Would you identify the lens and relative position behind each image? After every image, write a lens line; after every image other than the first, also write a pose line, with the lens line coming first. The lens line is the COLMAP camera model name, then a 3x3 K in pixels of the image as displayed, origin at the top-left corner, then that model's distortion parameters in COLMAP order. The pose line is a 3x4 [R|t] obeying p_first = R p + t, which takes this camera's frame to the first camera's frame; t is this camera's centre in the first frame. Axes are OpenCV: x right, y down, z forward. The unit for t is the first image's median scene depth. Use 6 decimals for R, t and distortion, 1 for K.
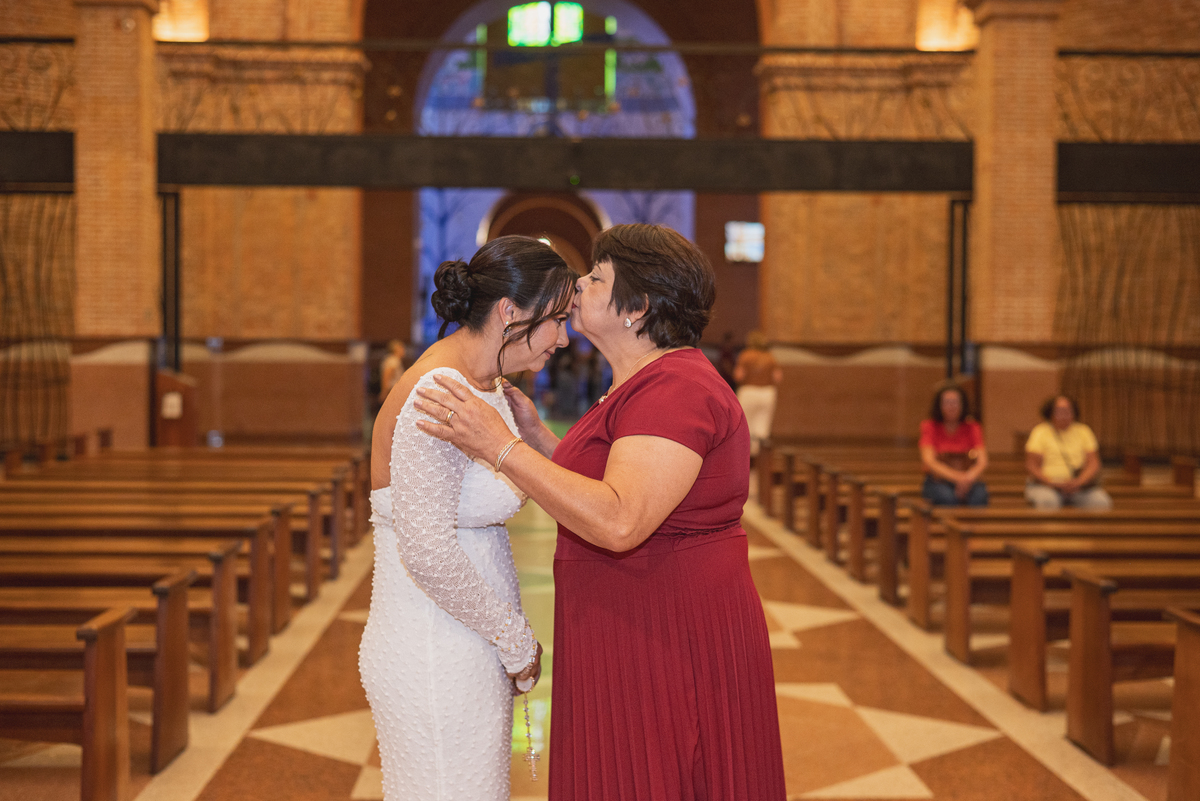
lens RADIAL K [[1737.1, 0, 563.4], [0, 1737.1, 399.8], [0, 0, 1]] dist [0.006531, 0.012081]
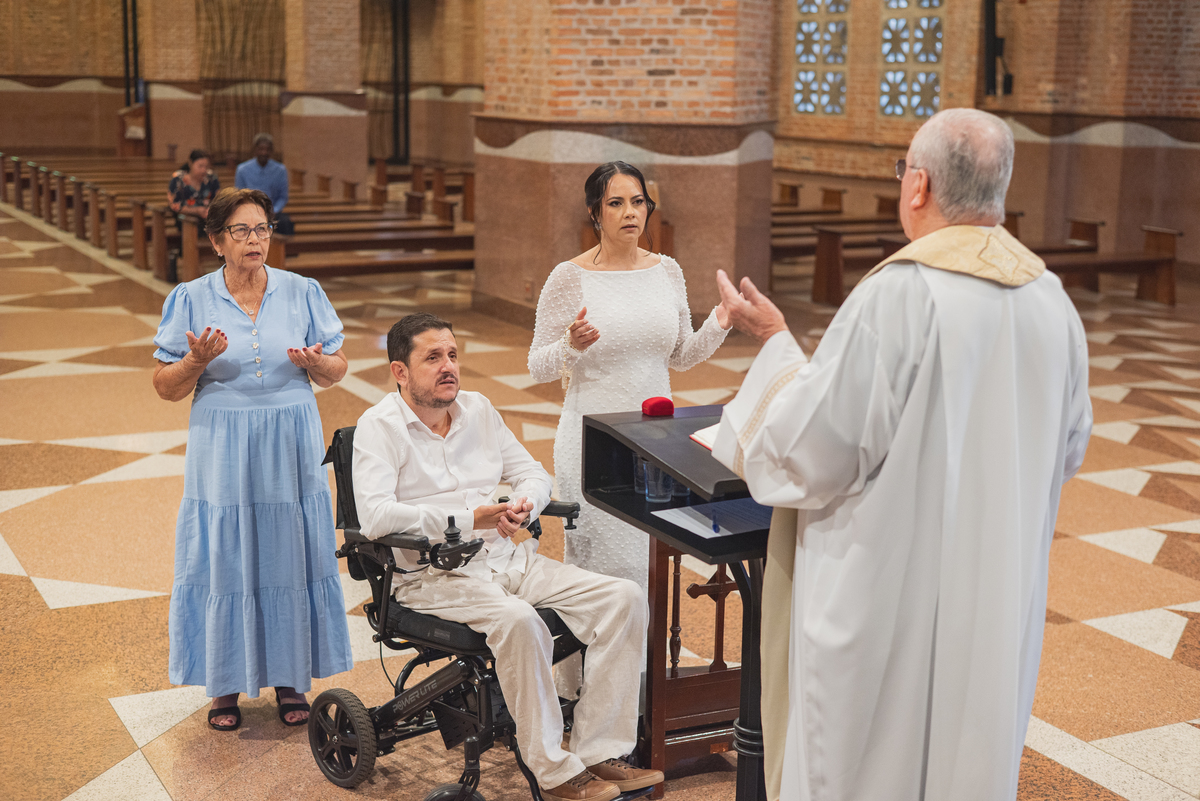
lens RADIAL K [[1781.0, 0, 600.0], [0, 1781.0, 400.5], [0, 0, 1]] dist [0.008601, 0.043595]
pose [[0.899155, -0.074398, 0.431259, -0.079722], [0.002288, 0.986229, 0.165367, -0.015500], [-0.437624, -0.147704, 0.886944, -0.513219]]
